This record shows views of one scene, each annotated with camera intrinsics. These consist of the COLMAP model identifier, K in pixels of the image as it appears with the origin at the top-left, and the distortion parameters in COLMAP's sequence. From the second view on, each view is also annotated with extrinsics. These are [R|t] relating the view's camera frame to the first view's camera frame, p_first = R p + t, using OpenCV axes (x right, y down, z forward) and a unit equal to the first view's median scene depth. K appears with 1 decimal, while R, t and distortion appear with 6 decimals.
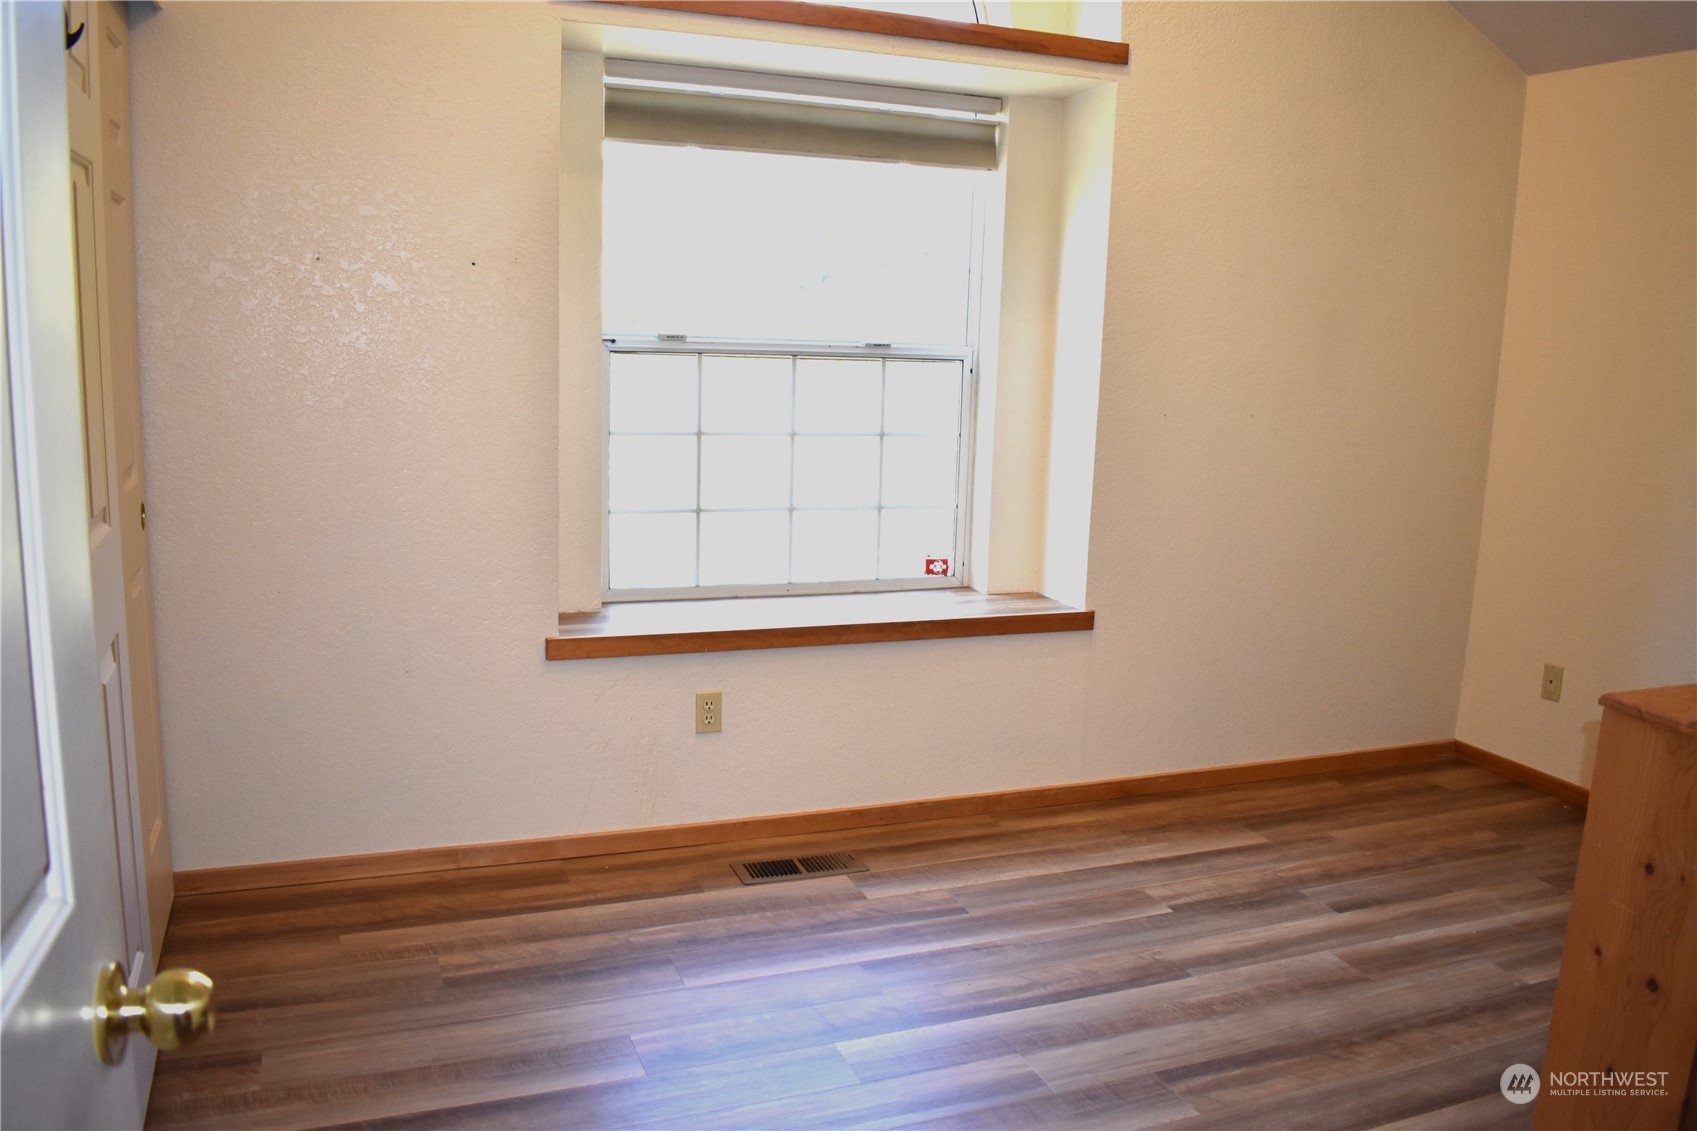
lens RADIAL K [[1333.1, 0, 844.9], [0, 1333.1, 564.6], [0, 0, 1]] dist [-0.094897, 0.017649]
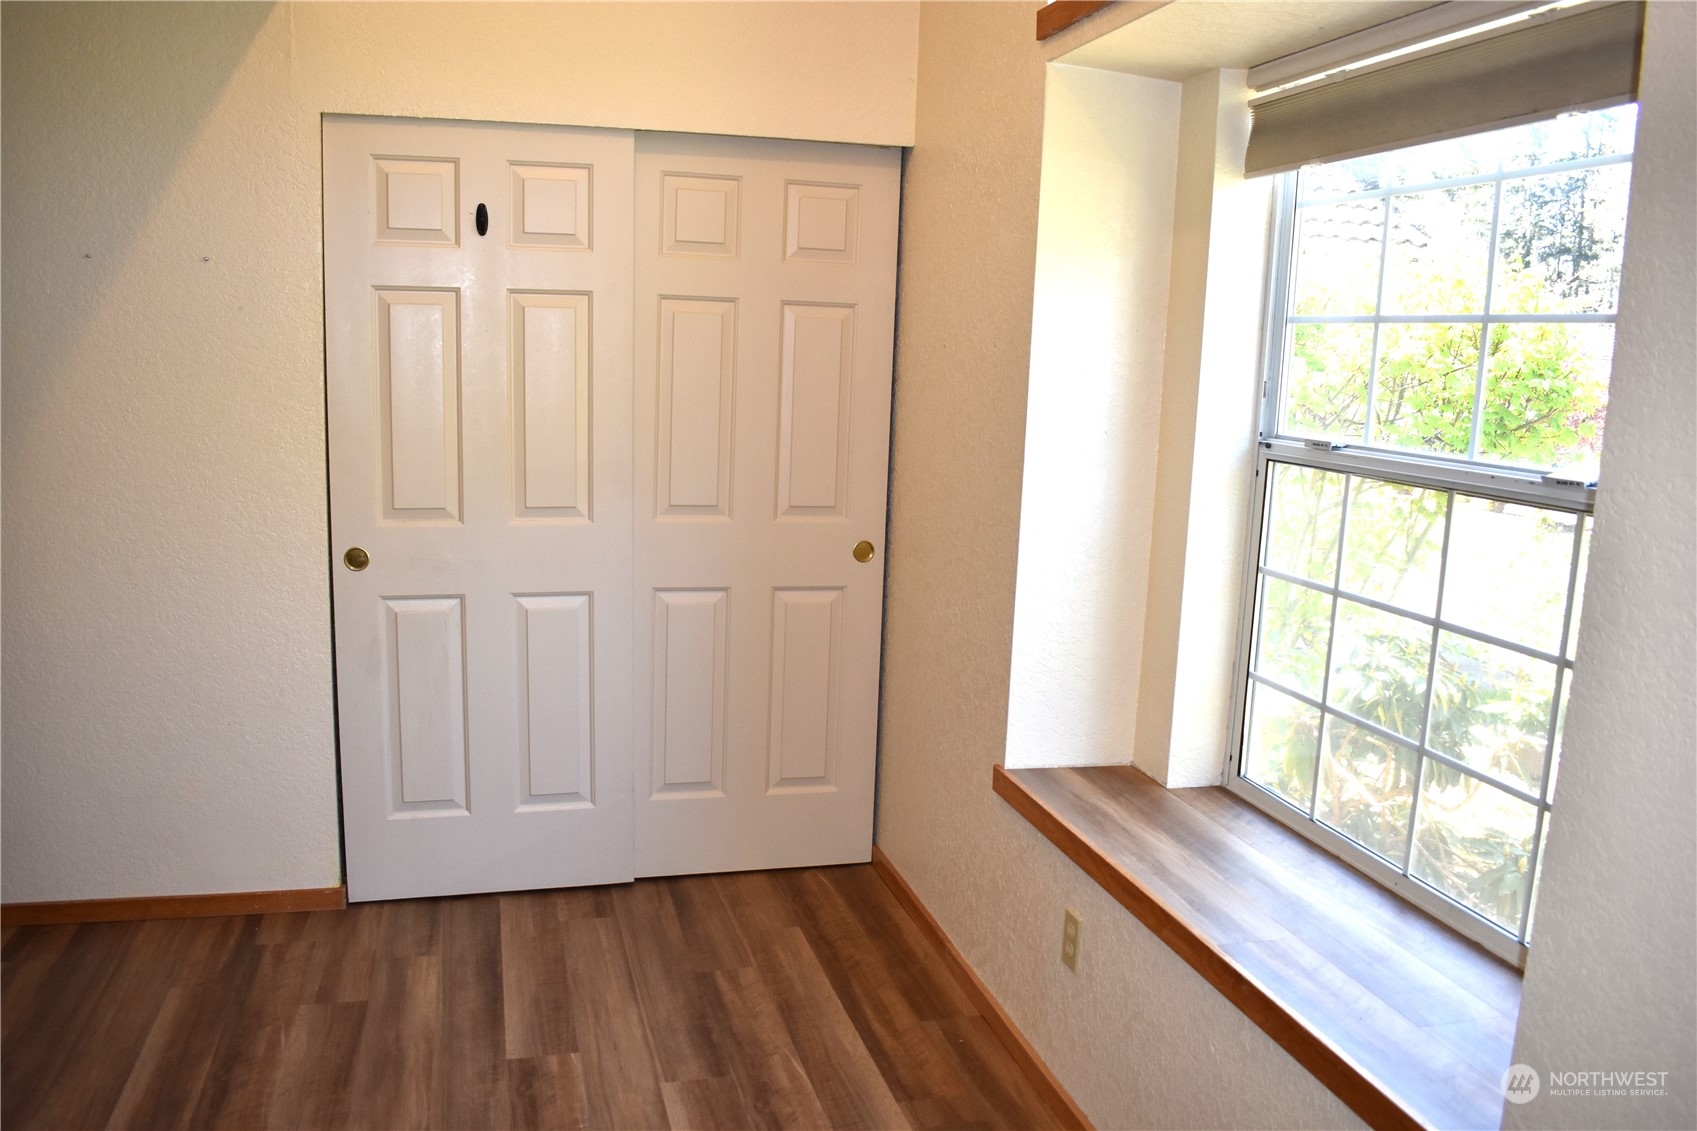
lens RADIAL K [[1333.1, 0, 851.0], [0, 1333.1, 567.8], [0, 0, 1]] dist [-0.094897, 0.017649]
pose [[-0.098615, 0.121034, -0.987738, 0.643170], [-0.217664, 0.965917, 0.140091, -0.173009], [0.971029, 0.228811, -0.068909, 0.939096]]
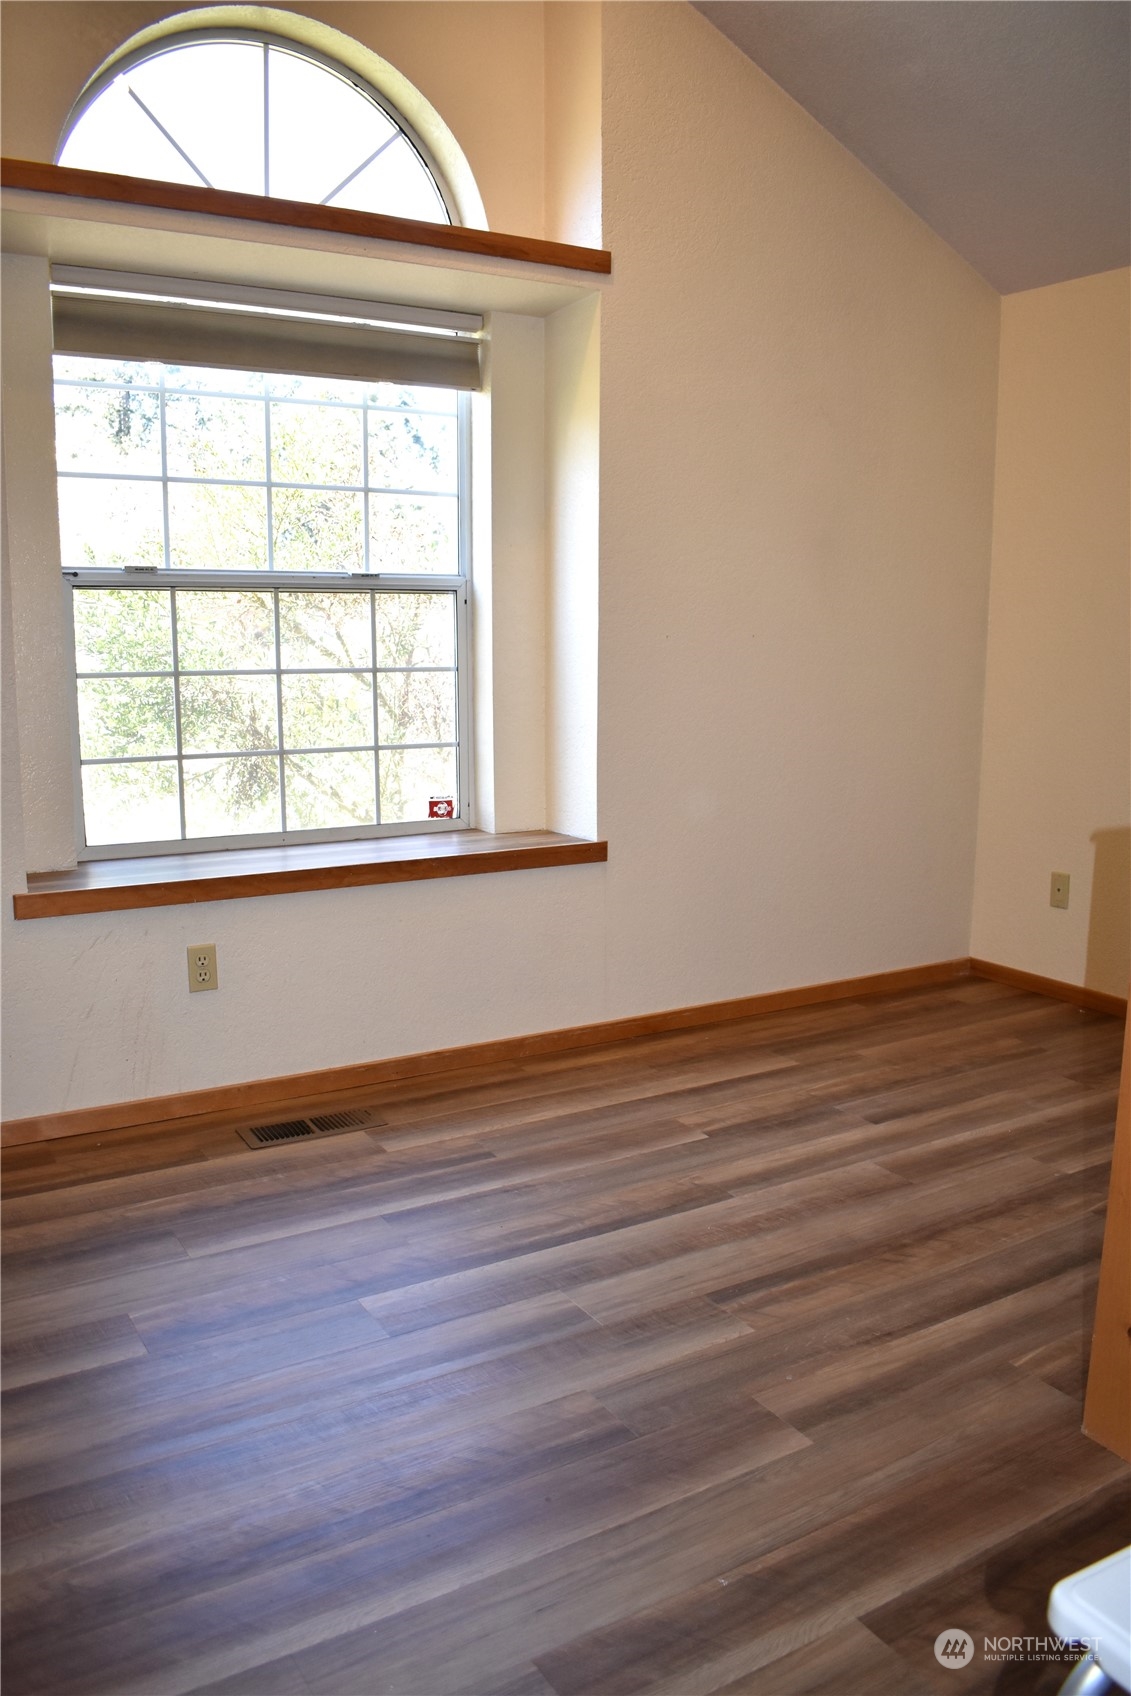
lens RADIAL K [[1332.3, 0, 571.4], [0, 1332.3, 855.3], [0, 0, 1]] dist [-0.094897, 0.017649]
pose [[0.985035, -0.058289, 0.162201, 0.005662], [0.059205, 0.998246, -0.000814, 0.051544], [-0.161869, 0.010405, 0.986757, 0.058632]]
